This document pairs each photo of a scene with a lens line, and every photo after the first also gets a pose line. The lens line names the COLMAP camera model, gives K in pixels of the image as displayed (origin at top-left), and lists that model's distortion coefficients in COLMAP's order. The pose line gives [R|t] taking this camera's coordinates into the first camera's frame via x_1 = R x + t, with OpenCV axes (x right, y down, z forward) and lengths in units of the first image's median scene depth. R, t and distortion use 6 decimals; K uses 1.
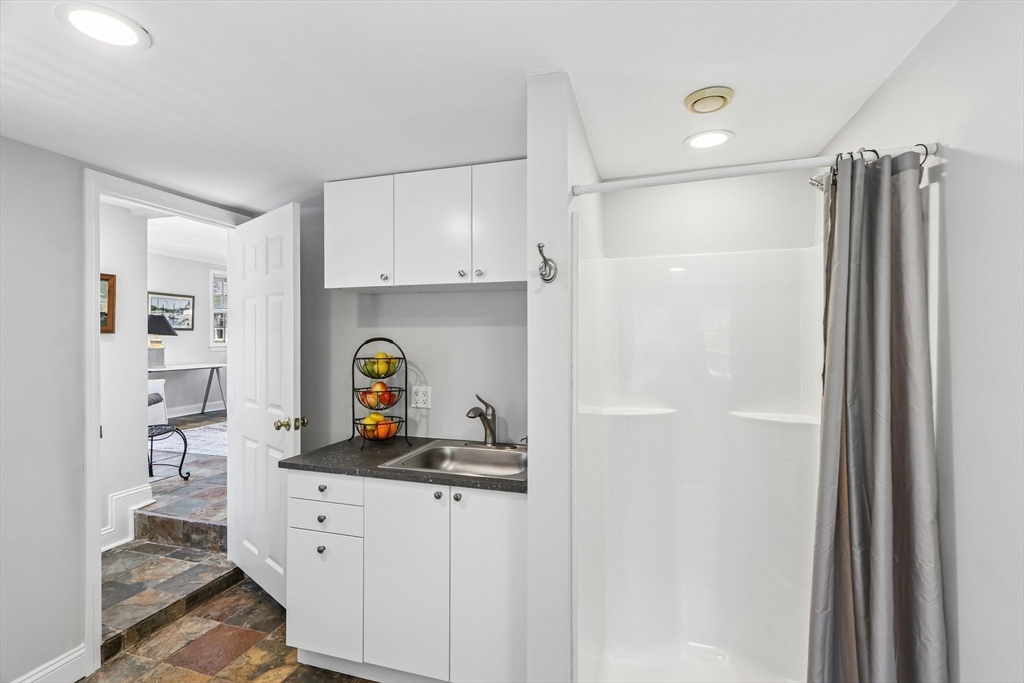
lens RADIAL K [[482.2, 0, 512.0], [0, 482.2, 341.5], [0, 0, 1]] dist [-0.000347, -0.000057]
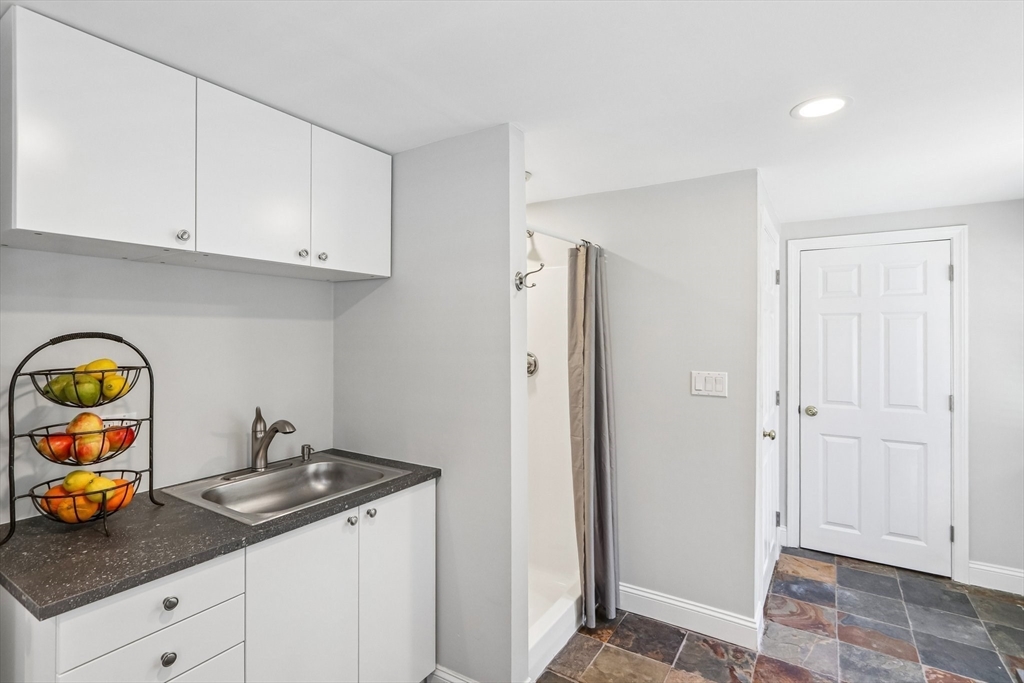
lens RADIAL K [[488.4, 0, 512.0], [0, 488.4, 341.5], [0, 0, 1]] dist [-0.000977, -0.000145]
pose [[0.271015, -0.014396, 0.962468, -0.679137], [0.005799, 0.999894, 0.013323, -0.002401], [-0.962558, 0.001970, 0.271070, 0.381674]]
